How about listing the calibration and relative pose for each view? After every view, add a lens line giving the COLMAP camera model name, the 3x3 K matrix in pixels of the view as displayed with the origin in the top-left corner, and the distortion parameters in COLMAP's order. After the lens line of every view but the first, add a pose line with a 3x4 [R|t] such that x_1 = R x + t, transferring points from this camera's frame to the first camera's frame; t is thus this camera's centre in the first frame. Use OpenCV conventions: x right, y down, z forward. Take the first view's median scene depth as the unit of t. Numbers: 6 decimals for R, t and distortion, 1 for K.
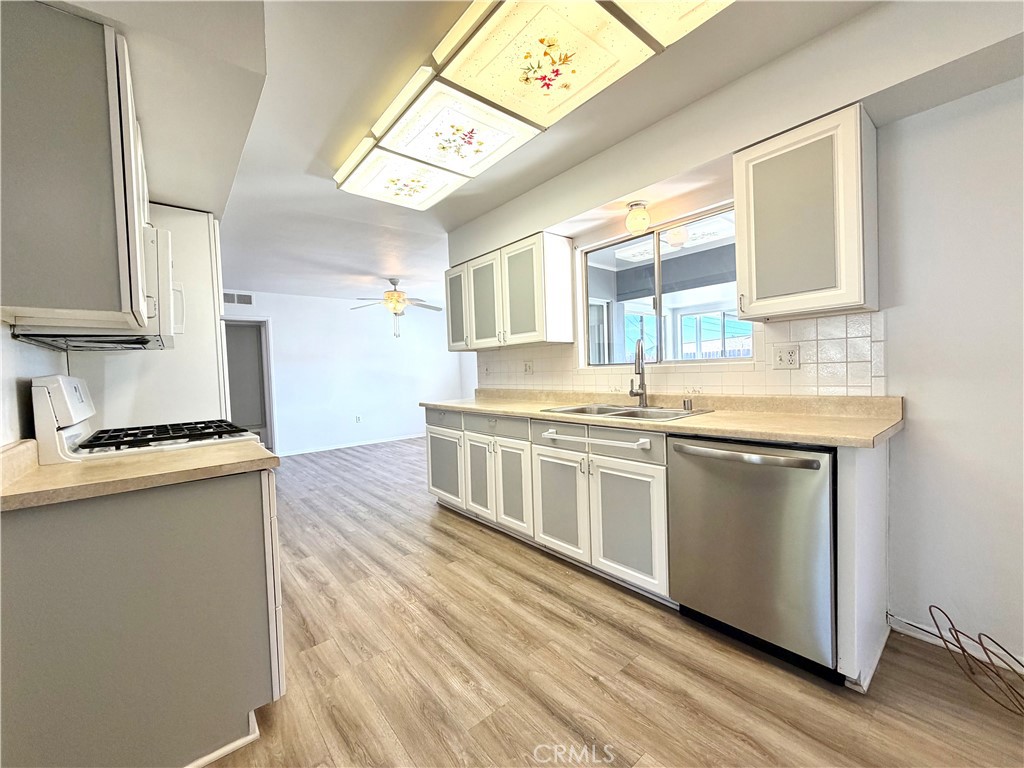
lens RADIAL K [[410.1, 0, 508.4], [0, 410.1, 383.7], [0, 0, 1]] dist [-0.000316, -0.000076]
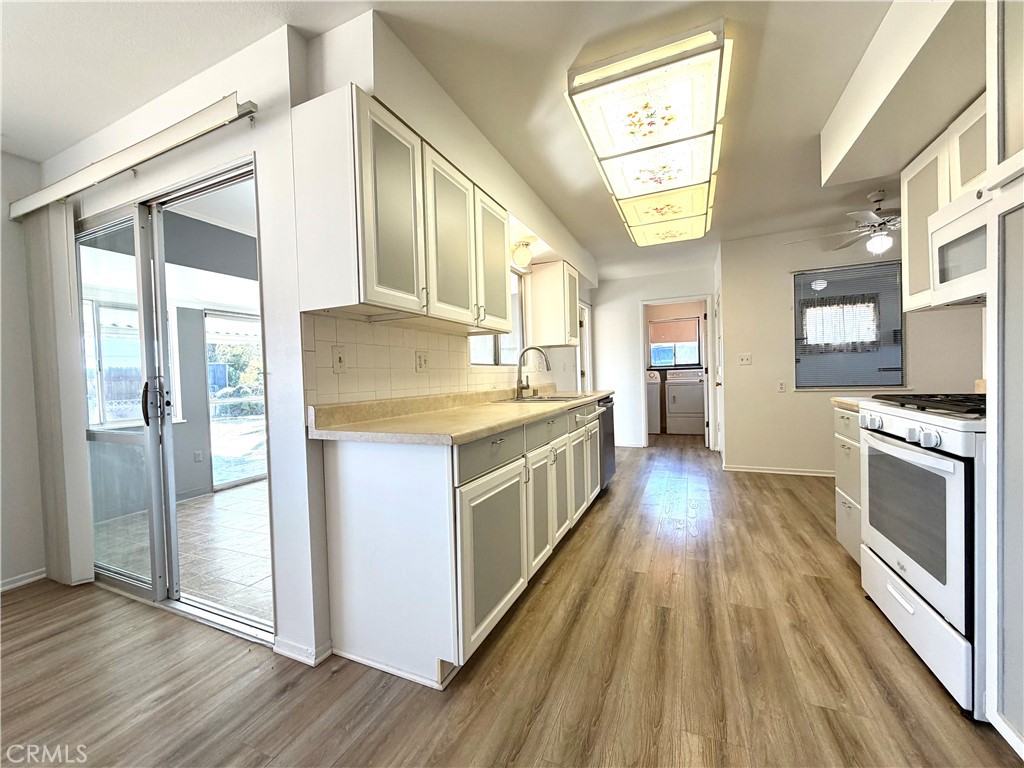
lens RADIAL K [[410.1, 0, 508.4], [0, 410.1, 383.7], [0, 0, 1]] dist [-0.000316, -0.000076]
pose [[-0.441848, 0.029539, 0.896604, -0.799071], [0.072883, 0.997336, 0.003059, 0.005182], [-0.894125, 0.066699, -0.442823, 1.573906]]
